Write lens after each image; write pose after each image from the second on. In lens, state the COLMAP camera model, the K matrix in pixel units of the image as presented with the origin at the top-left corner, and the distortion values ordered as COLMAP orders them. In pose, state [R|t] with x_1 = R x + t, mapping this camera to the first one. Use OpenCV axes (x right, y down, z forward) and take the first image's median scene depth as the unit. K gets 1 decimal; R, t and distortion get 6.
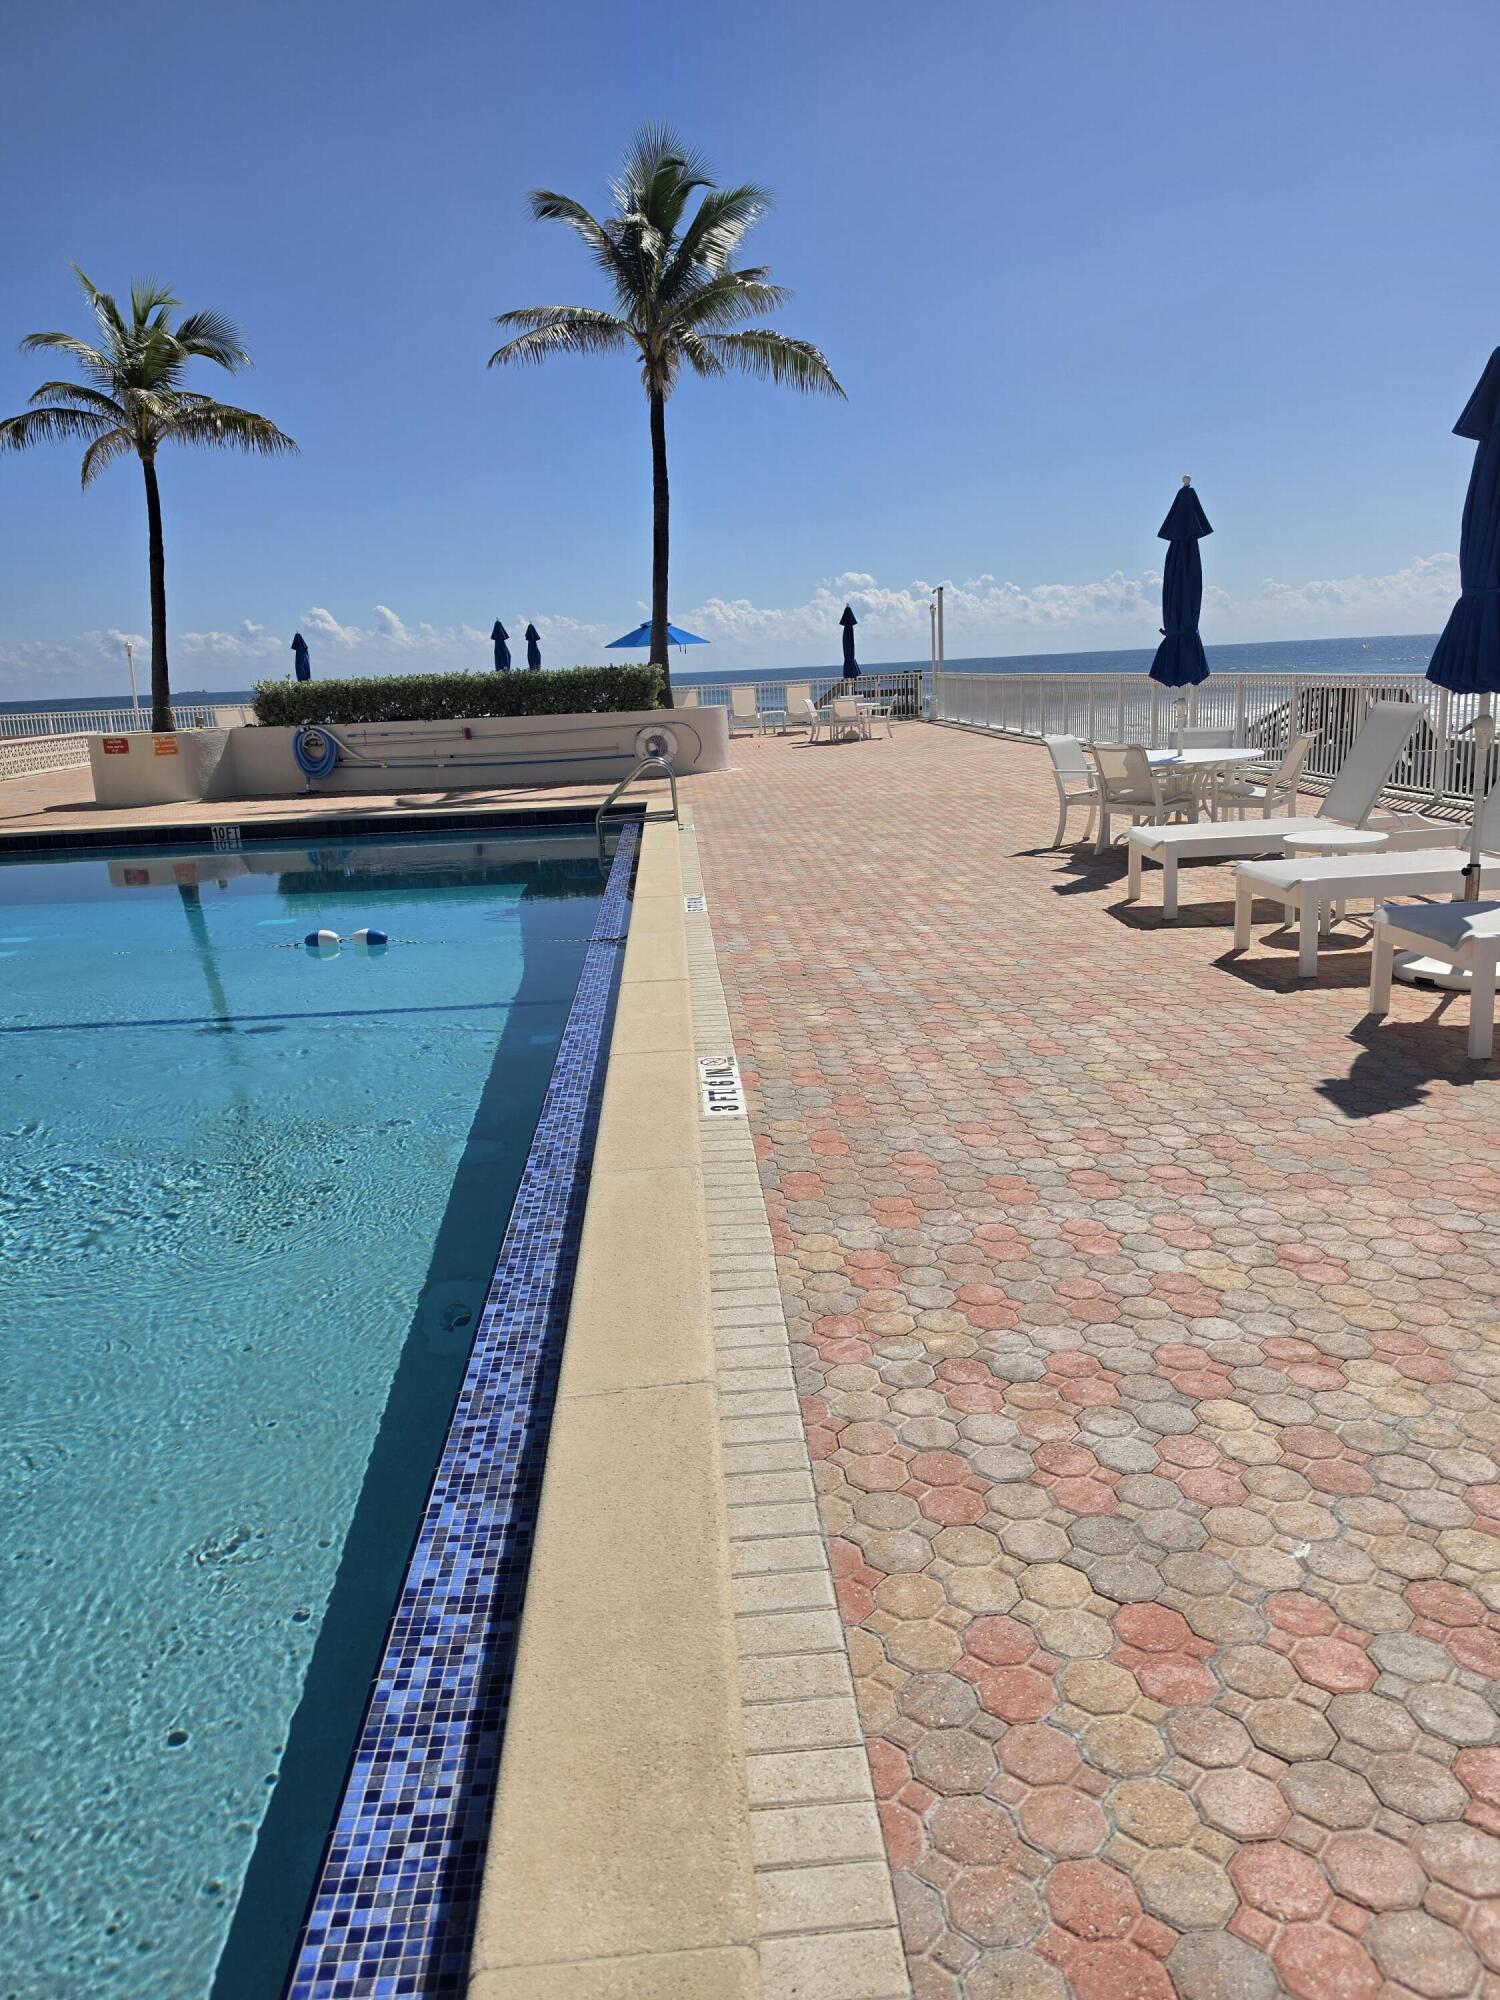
lens RADIAL K [[1315.1, 0, 748.6], [0, 1315.1, 1023.5], [0, 0, 1]] dist [-0.021661, -0.001066]
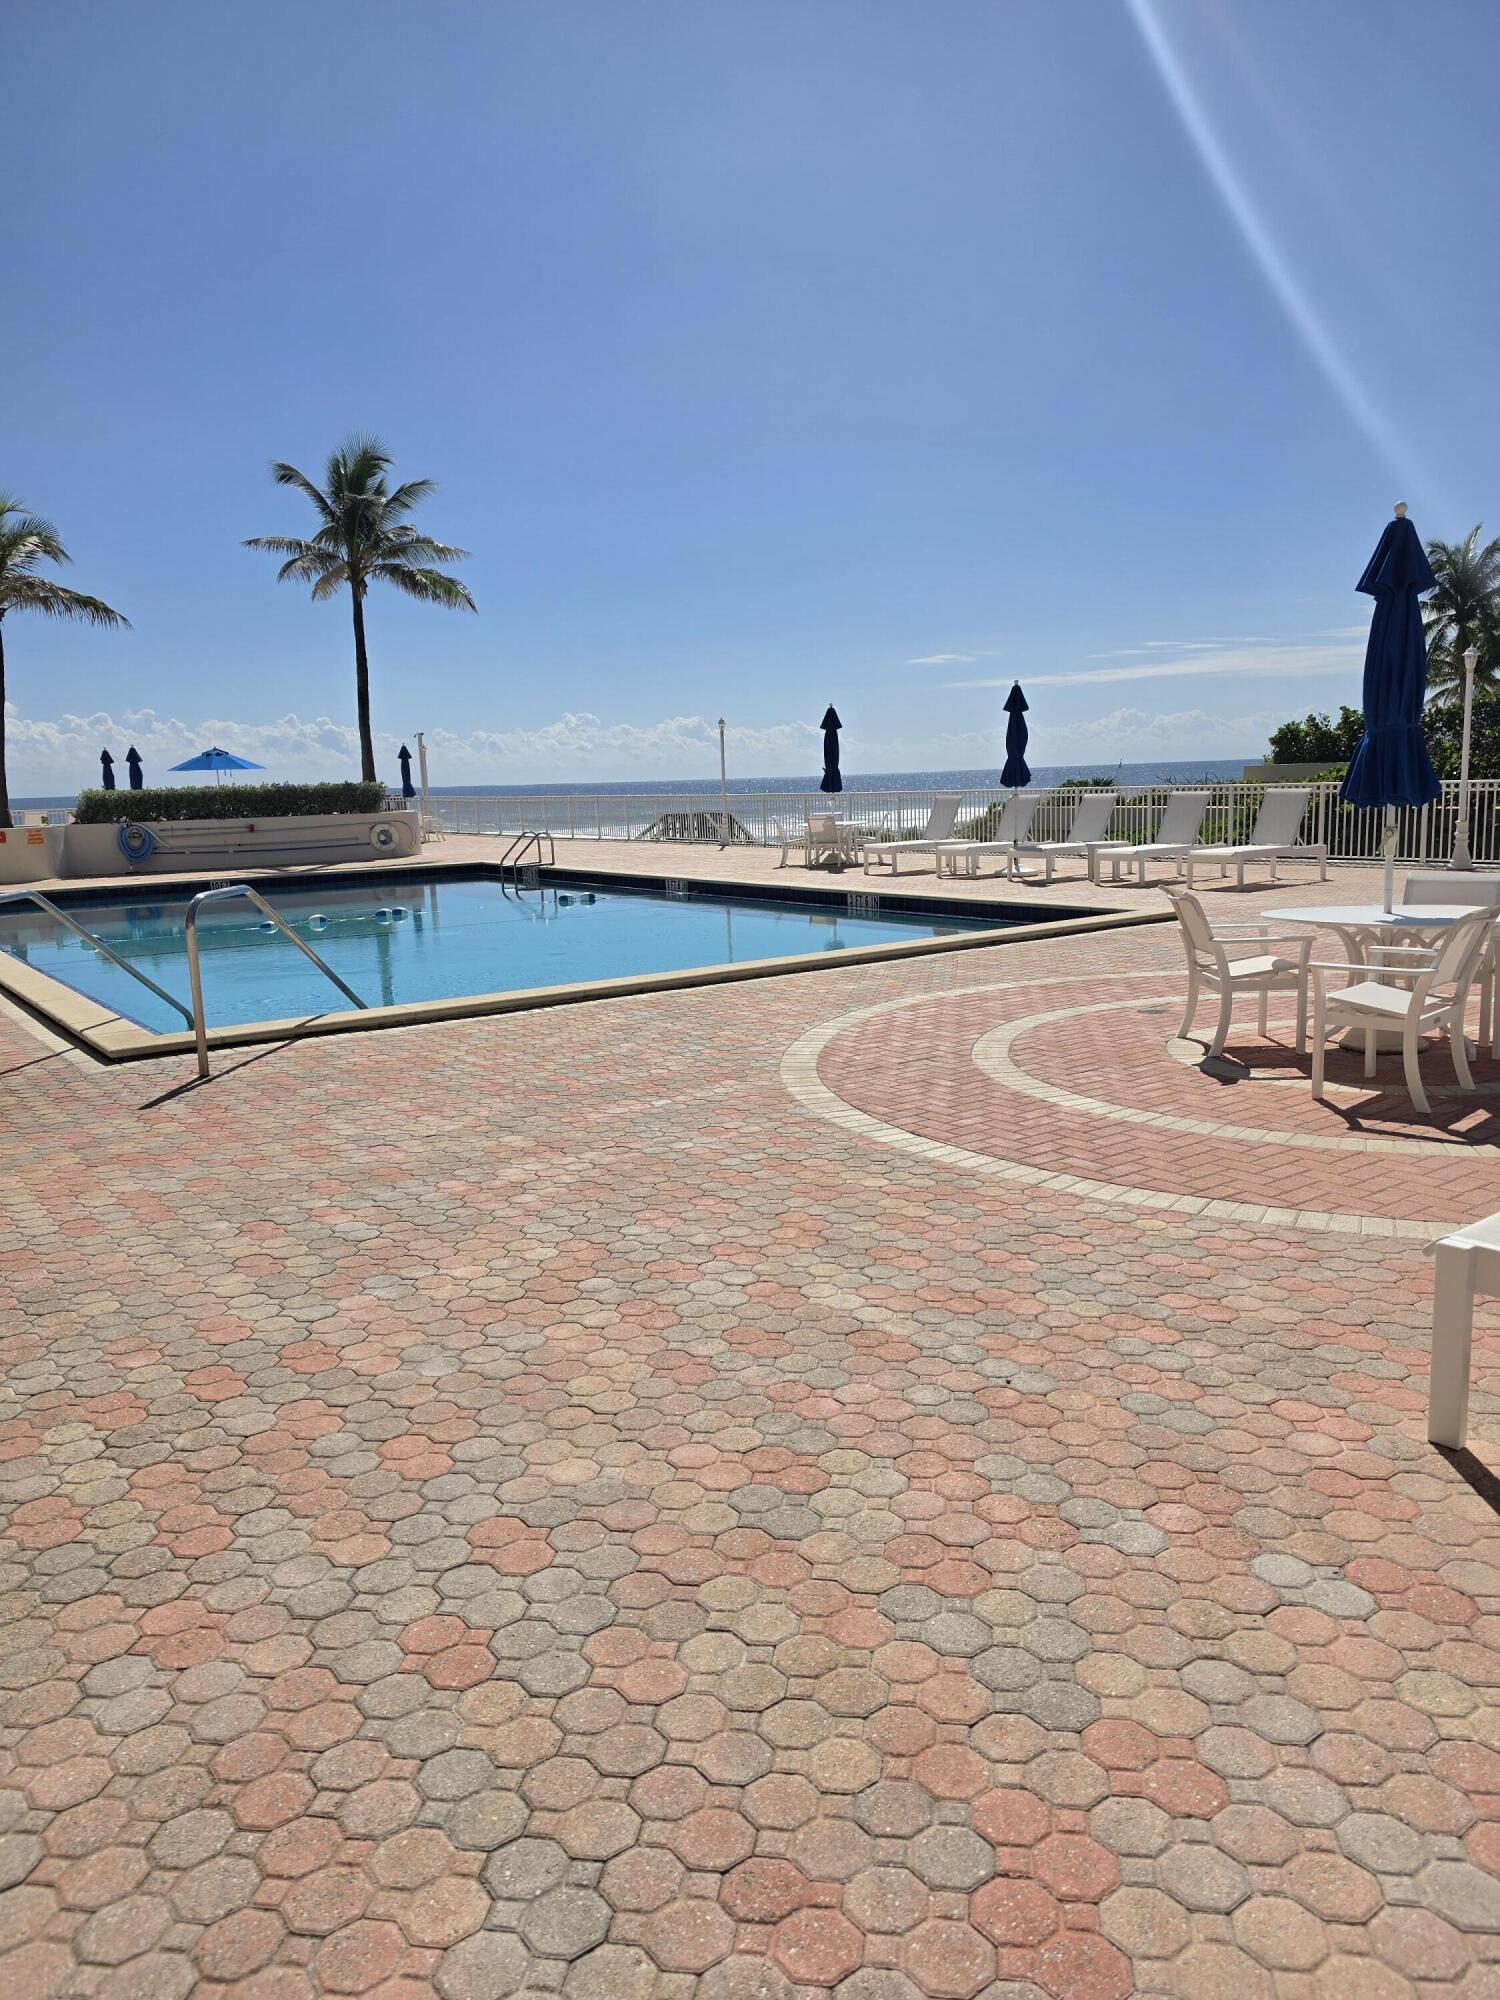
lens RADIAL K [[1336.4, 0, 750.0], [0, 1336.4, 1000.0], [0, 0, 1]] dist [-0.110825, 0.000215]
pose [[0.832257, -0.062351, 0.550873, -0.545481], [0.127713, 0.988493, -0.081066, 0.133011], [-0.539480, 0.137821, 0.830643, -0.391765]]
